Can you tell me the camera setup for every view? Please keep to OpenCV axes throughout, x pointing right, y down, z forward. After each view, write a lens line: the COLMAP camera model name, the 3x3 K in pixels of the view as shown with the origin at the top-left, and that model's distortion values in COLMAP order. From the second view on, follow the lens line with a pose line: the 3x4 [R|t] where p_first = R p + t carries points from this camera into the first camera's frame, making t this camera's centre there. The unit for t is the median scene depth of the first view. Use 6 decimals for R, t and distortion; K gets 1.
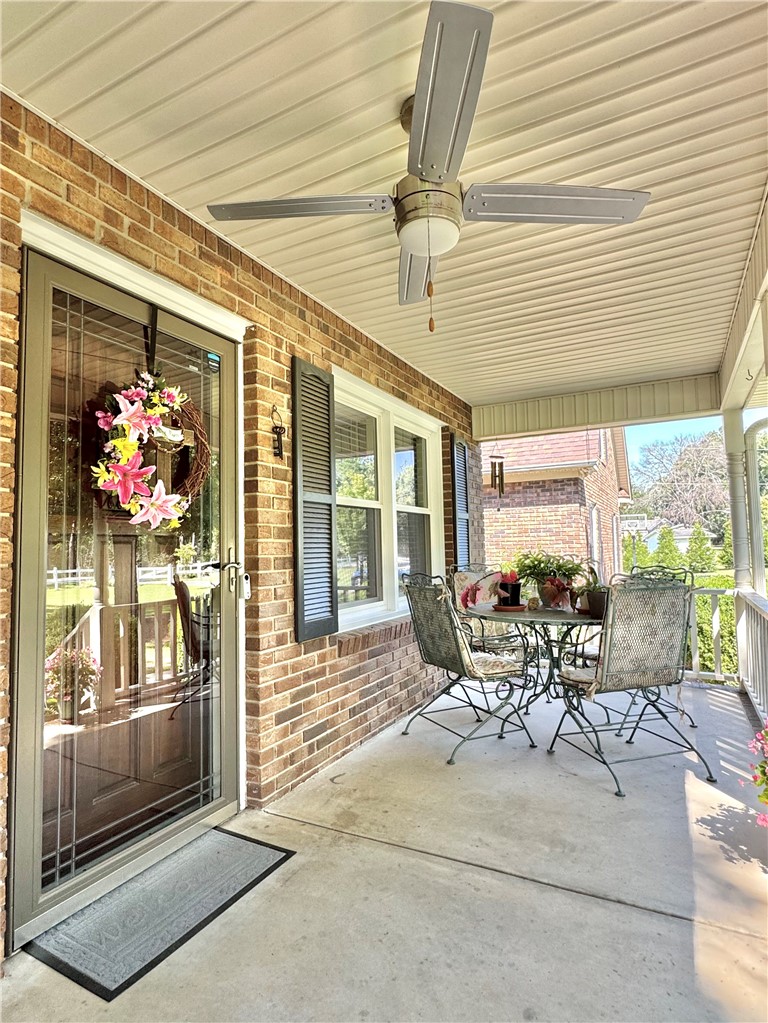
lens RADIAL K [[542.2, 0, 384.0], [0, 542.2, 511.5], [0, 0, 1]] dist [0.001028, -0.000293]
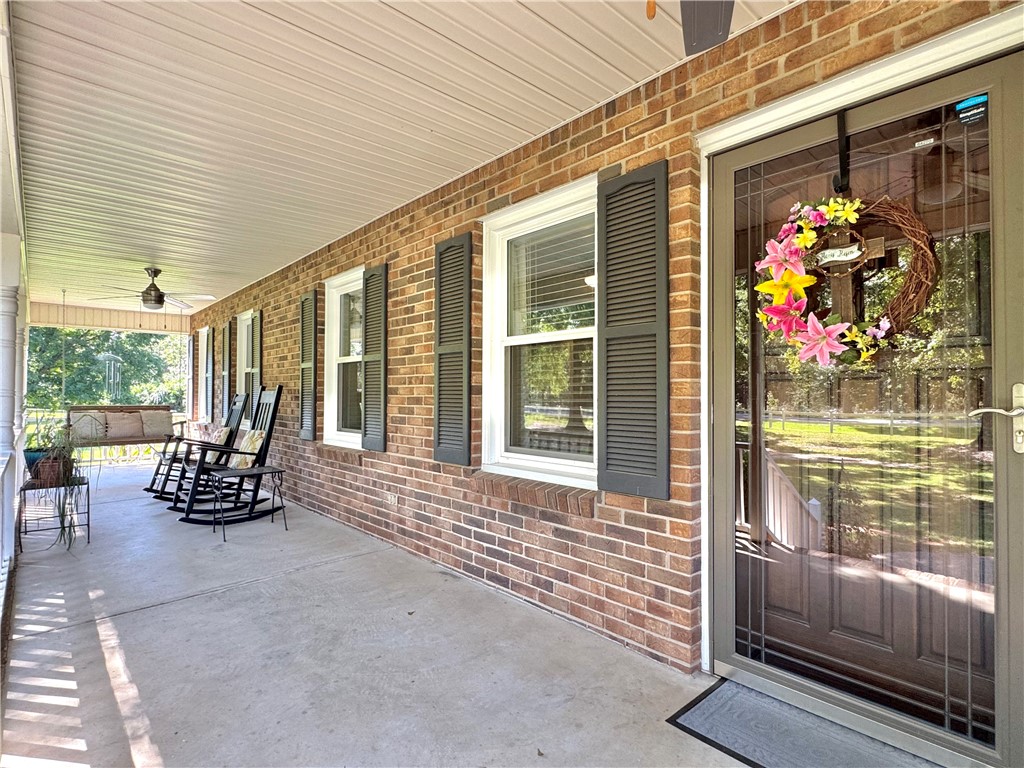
lens RADIAL K [[542.8, 0, 512.0], [0, 542.8, 384.0], [0, 0, 1]] dist [0.001028, -0.000293]
pose [[-0.335248, 0.004234, -0.942120, 0.638430], [0.076703, 0.996793, -0.022814, 0.044588], [0.939002, -0.079912, -0.334497, 0.819641]]
